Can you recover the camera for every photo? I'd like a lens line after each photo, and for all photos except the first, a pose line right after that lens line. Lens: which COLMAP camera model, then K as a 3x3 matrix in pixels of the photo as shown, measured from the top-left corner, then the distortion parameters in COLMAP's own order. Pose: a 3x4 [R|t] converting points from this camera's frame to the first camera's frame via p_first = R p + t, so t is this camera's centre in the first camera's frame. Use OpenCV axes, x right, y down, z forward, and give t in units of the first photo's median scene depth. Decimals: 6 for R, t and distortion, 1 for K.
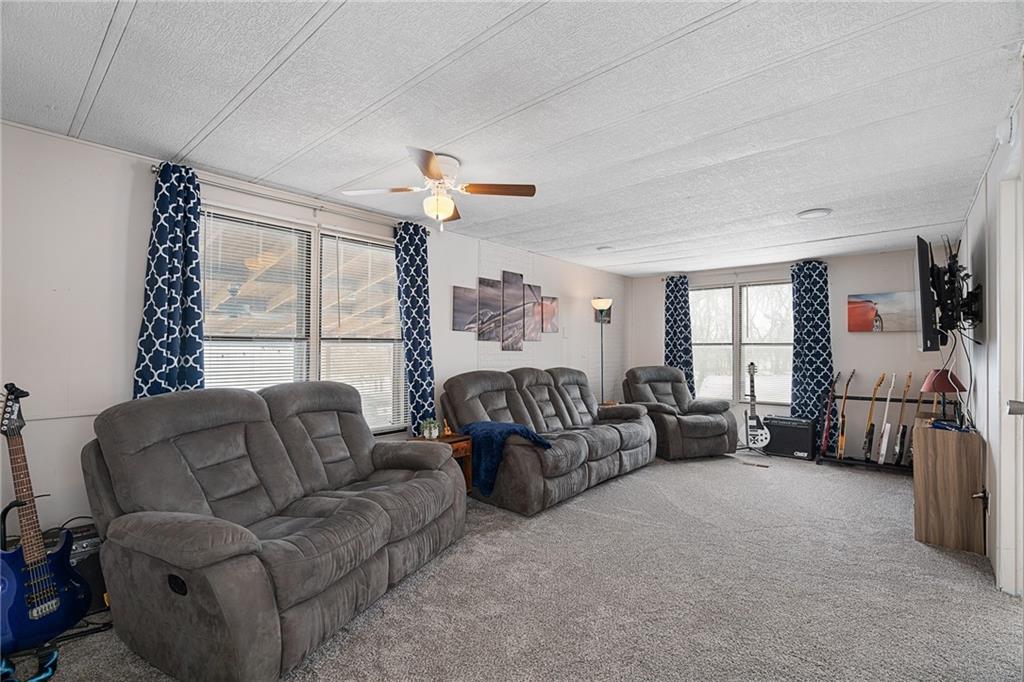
lens RADIAL K [[462.4, 0, 507.2], [0, 462.4, 341.9], [0, 0, 1]] dist [0.004133, 0.000659]
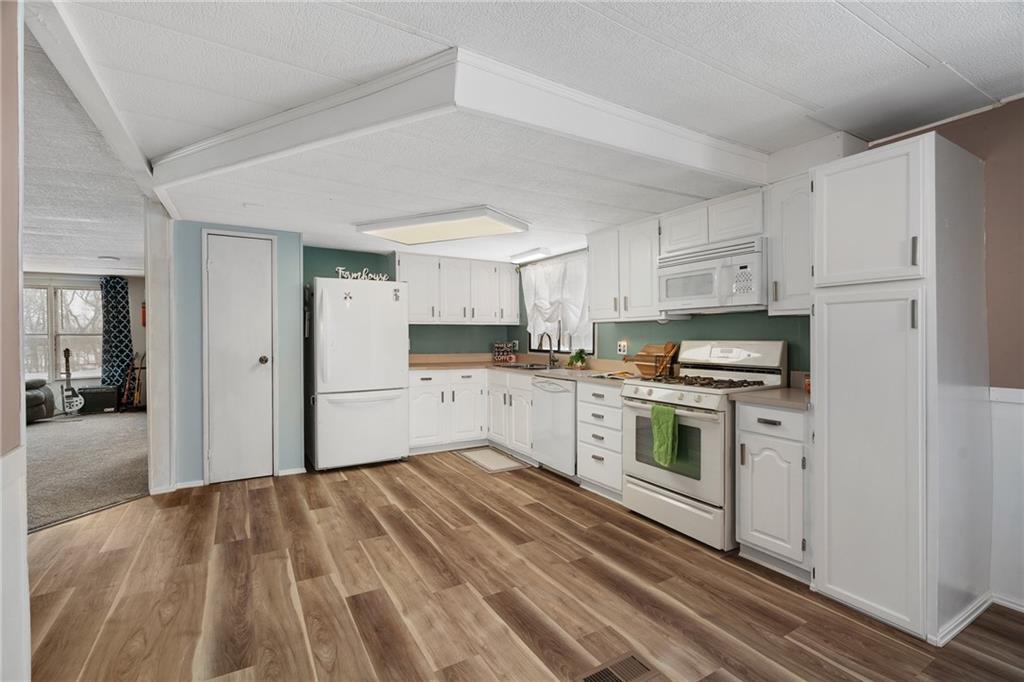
lens RADIAL K [[462.4, 0, 508.9], [0, 462.4, 339.7], [0, 0, 1]] dist [0.004133, 0.000659]
pose [[0.320830, -0.016927, 0.946985, -0.330086], [0.000978, 0.999846, 0.017541, -0.002196], [-0.947136, -0.004701, 0.320797, -0.636953]]
